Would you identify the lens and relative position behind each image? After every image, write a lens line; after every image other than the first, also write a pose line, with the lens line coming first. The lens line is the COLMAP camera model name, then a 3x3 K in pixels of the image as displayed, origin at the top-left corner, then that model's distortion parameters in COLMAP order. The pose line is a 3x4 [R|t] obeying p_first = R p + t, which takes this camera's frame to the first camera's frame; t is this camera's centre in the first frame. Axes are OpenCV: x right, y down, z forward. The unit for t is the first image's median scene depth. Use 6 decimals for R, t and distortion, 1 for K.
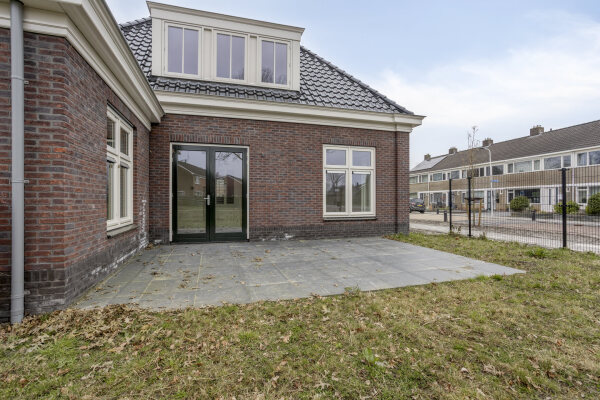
lens RADIAL K [[302.8, 0, 299.0], [0, 302.8, 198.5], [0, 0, 1]] dist [-0.005882, 0.007226]
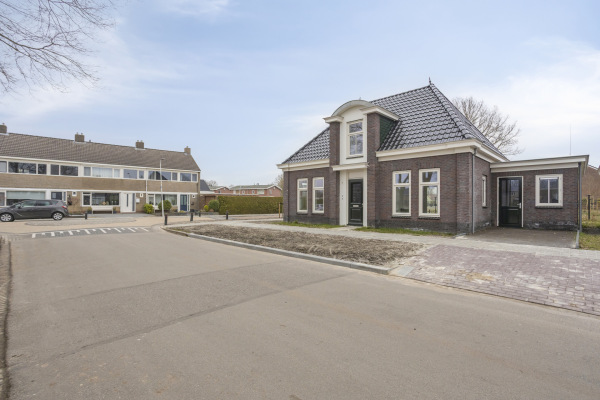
lens RADIAL K [[302.8, 0, 302.3], [0, 302.8, 200.6], [0, 0, 1]] dist [-0.005882, 0.007226]
pose [[-0.520761, 0.010556, 0.853637, -2.215408], [-0.003817, 0.999885, -0.014693, 0.042410], [-0.853694, -0.010910, -0.520660, 3.748408]]
